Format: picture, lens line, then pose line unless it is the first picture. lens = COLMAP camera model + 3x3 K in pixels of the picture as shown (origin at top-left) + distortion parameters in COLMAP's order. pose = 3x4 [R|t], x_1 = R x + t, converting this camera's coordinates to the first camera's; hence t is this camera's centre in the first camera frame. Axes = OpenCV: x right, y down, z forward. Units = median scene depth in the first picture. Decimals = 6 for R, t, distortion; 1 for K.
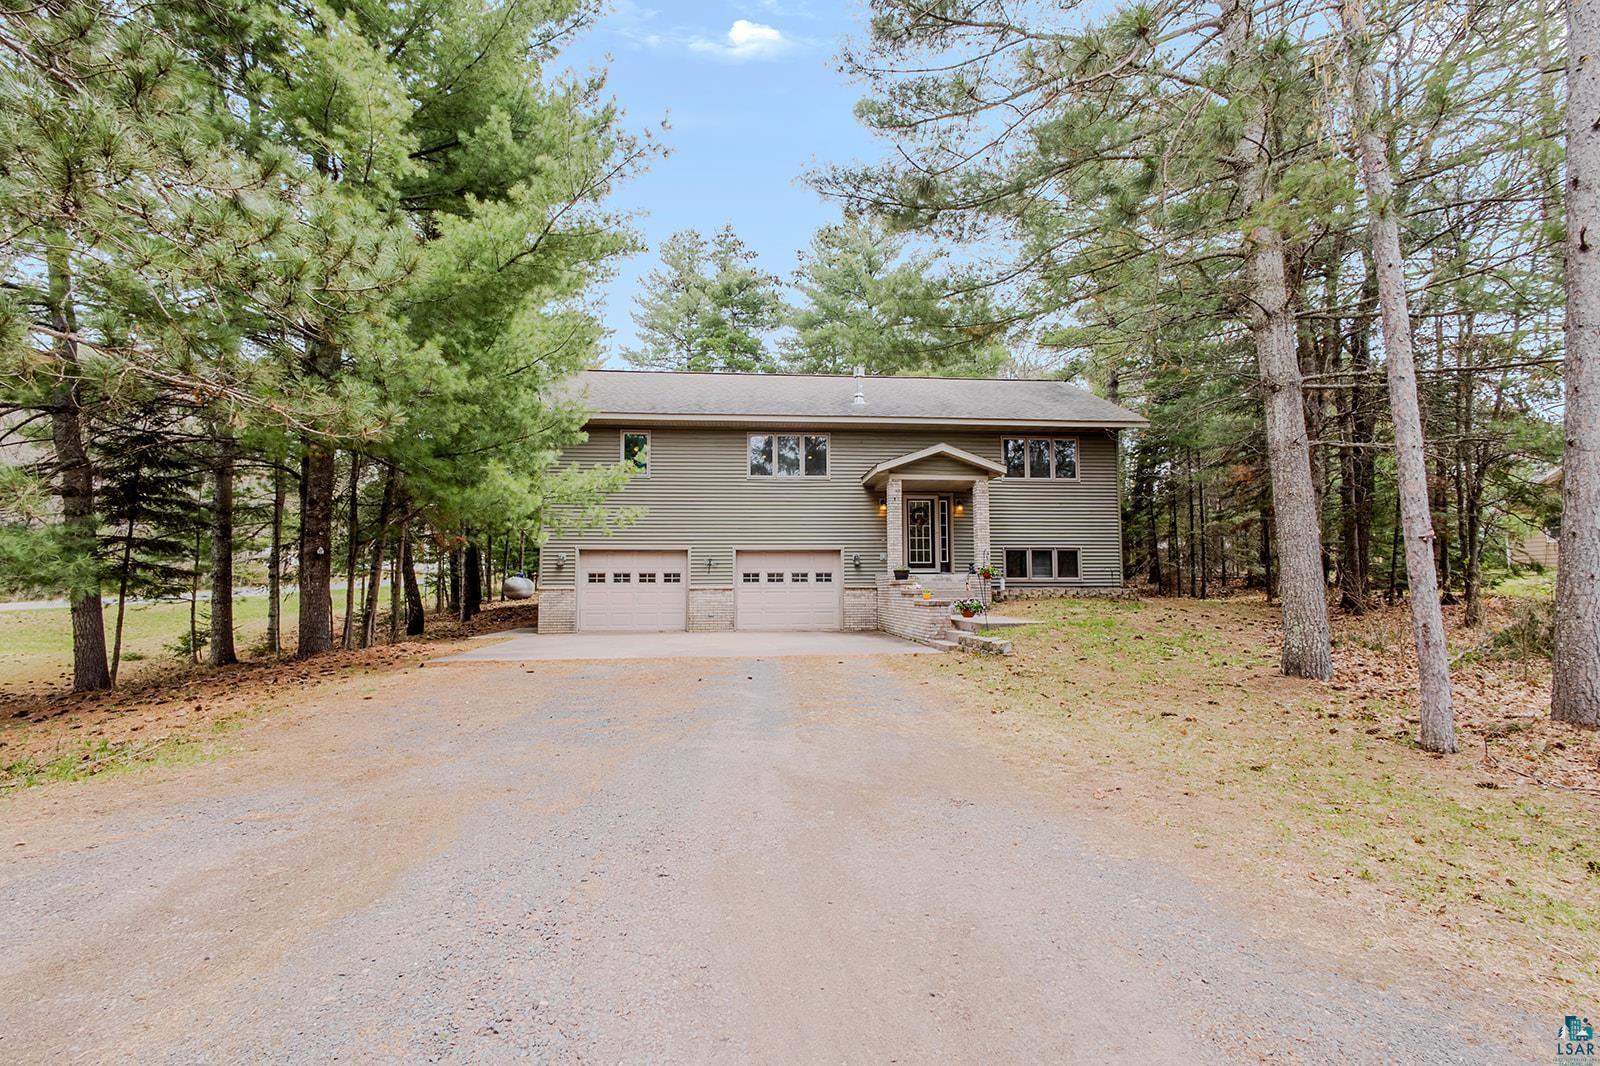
lens RADIAL K [[736.8, 0, 801.7], [0, 736.8, 531.1], [0, 0, 1]] dist [0.008078, 0.000212]
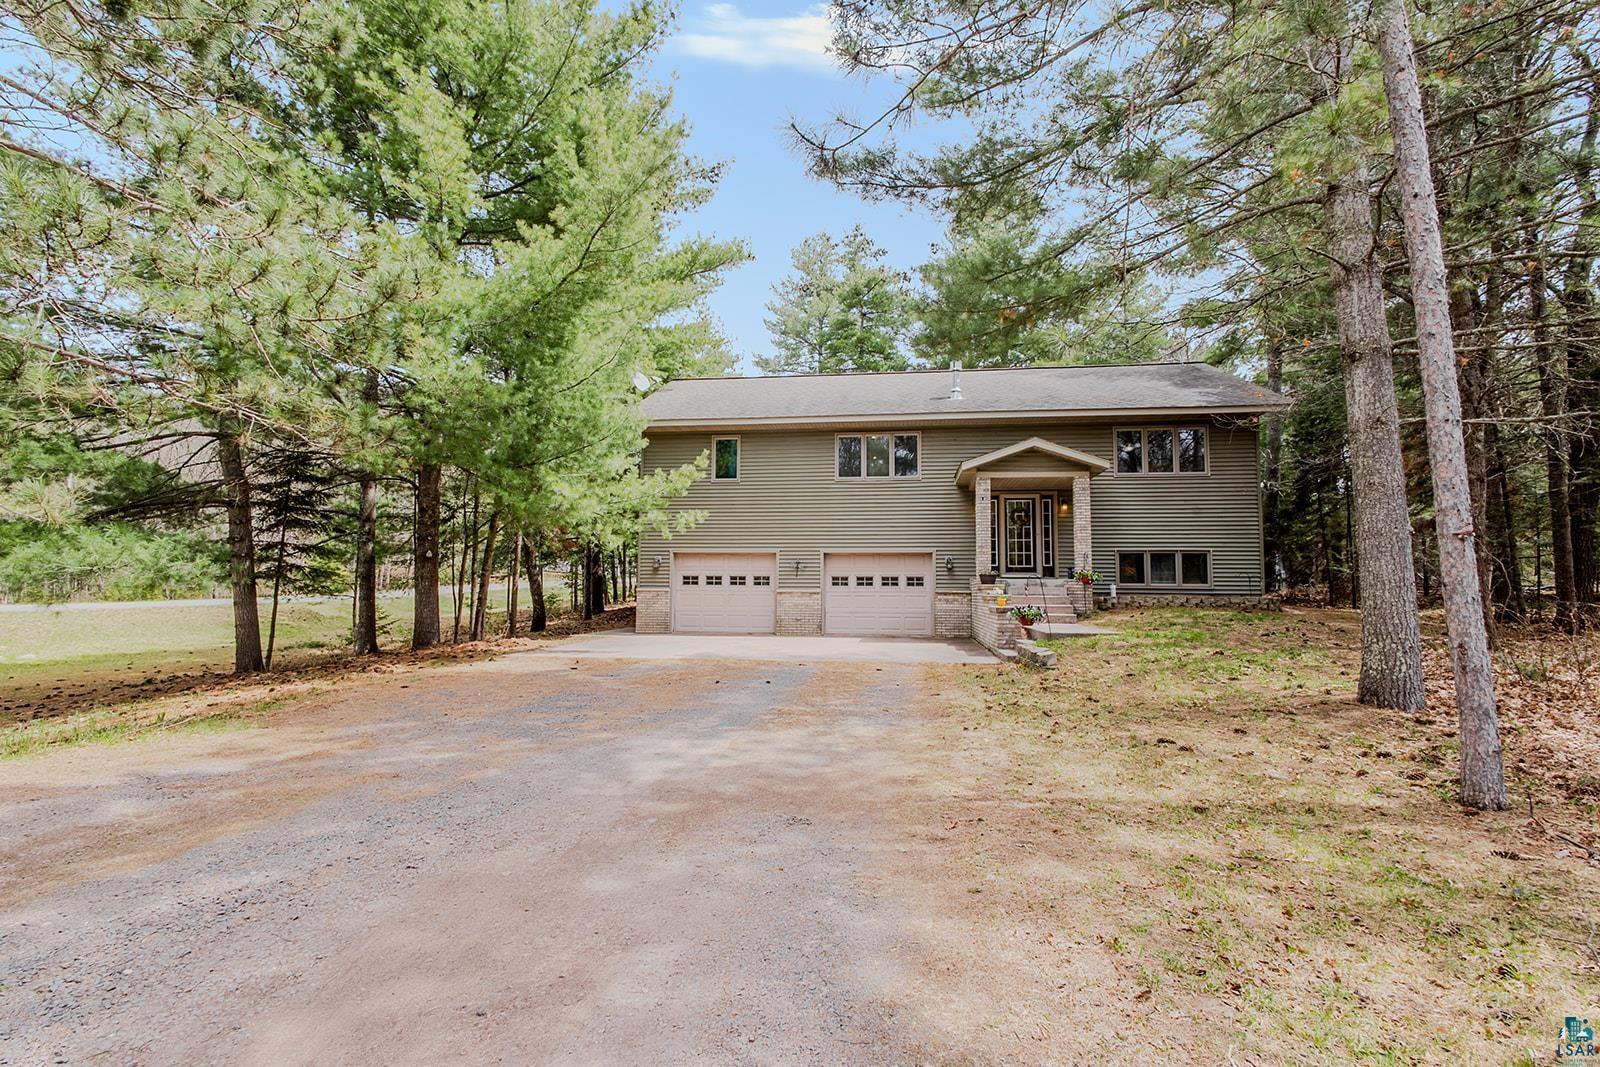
lens RADIAL K [[745.4, 0, 800.0], [0, 745.4, 533.5], [0, 0, 1]] dist [0.008727, -0.000878]
pose [[0.974624, -0.006884, -0.223743, 0.105087], [0.006530, 0.999976, -0.002324, 0.001541], [0.223754, 0.000804, 0.974645, 0.019450]]
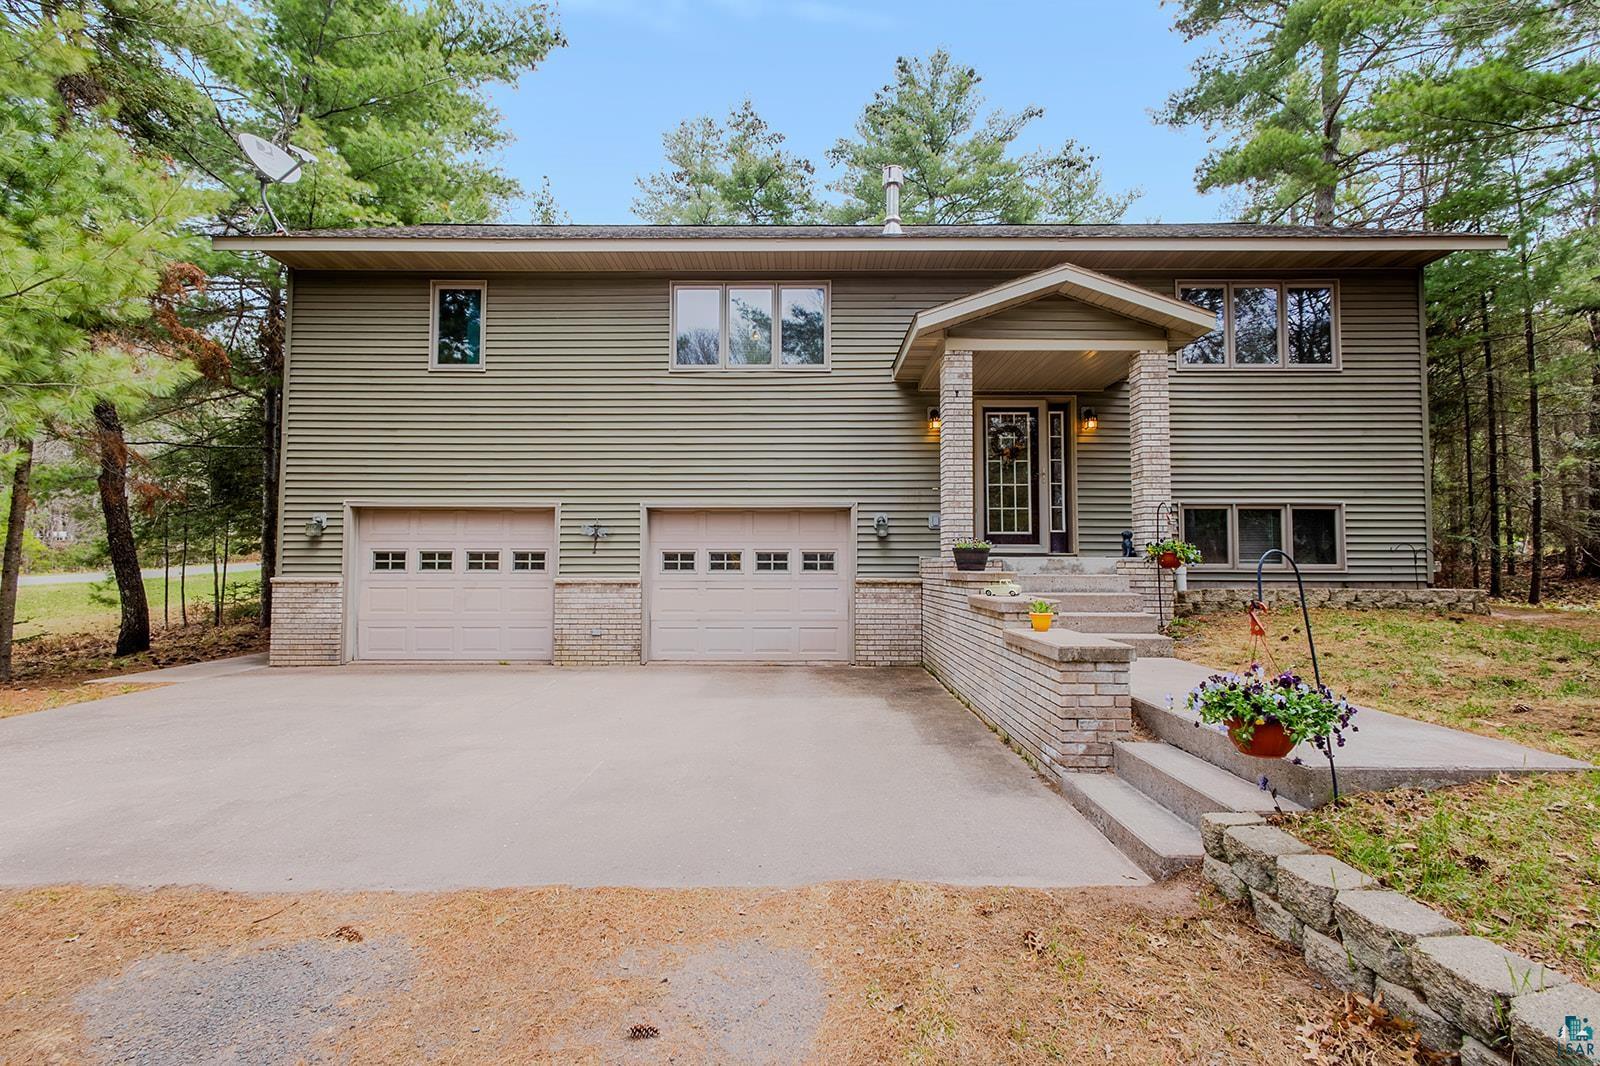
lens RADIAL K [[736.8, 0, 801.7], [0, 736.8, 531.1], [0, 0, 1]] dist [0.008078, 0.000212]
pose [[0.995627, 0.001242, -0.093412, 0.068869], [0.001643, 0.999524, 0.030803, 0.026403], [0.093405, -0.030822, 0.995151, 0.500716]]
